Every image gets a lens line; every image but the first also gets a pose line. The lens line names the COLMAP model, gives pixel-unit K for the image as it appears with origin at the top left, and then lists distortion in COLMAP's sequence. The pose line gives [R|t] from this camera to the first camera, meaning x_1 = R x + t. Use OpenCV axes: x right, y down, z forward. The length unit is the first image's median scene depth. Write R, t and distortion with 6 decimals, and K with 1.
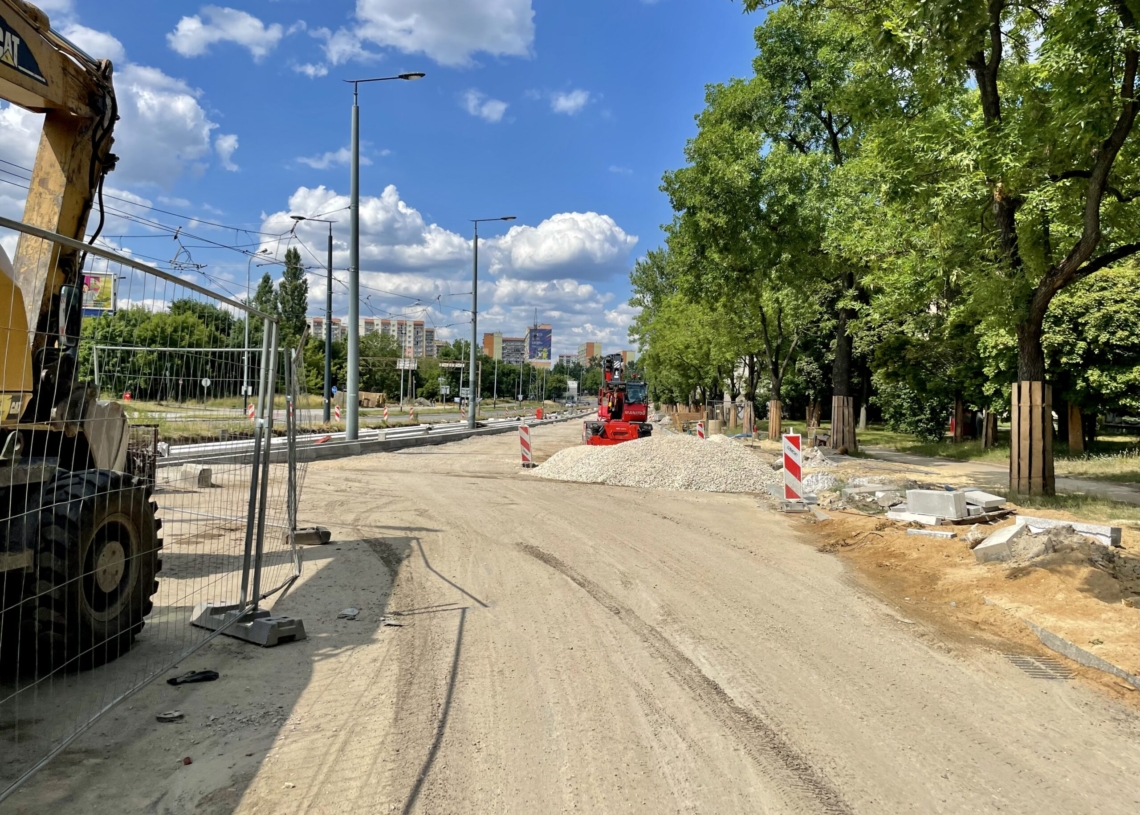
lens RADIAL K [[936.0, 0, 608.1], [0, 936.0, 425.6], [0, 0, 1]] dist [0.003734, -0.003697]
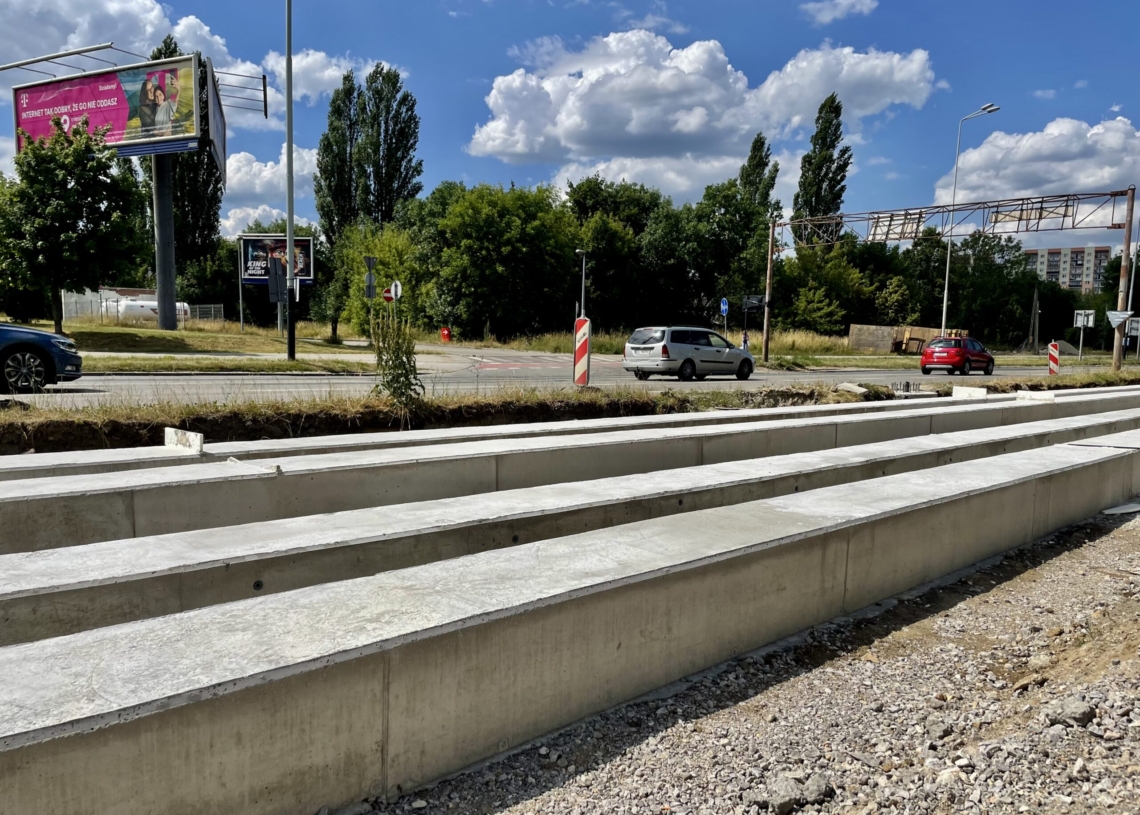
lens RADIAL K [[936.0, 0, 608.1], [0, 936.0, 425.6], [0, 0, 1]] dist [0.003734, -0.003697]
pose [[0.763639, 0.040926, -0.644346, -0.038238], [-0.011114, 0.998674, 0.050261, -0.002908], [0.645548, -0.031220, 0.763081, 0.454017]]
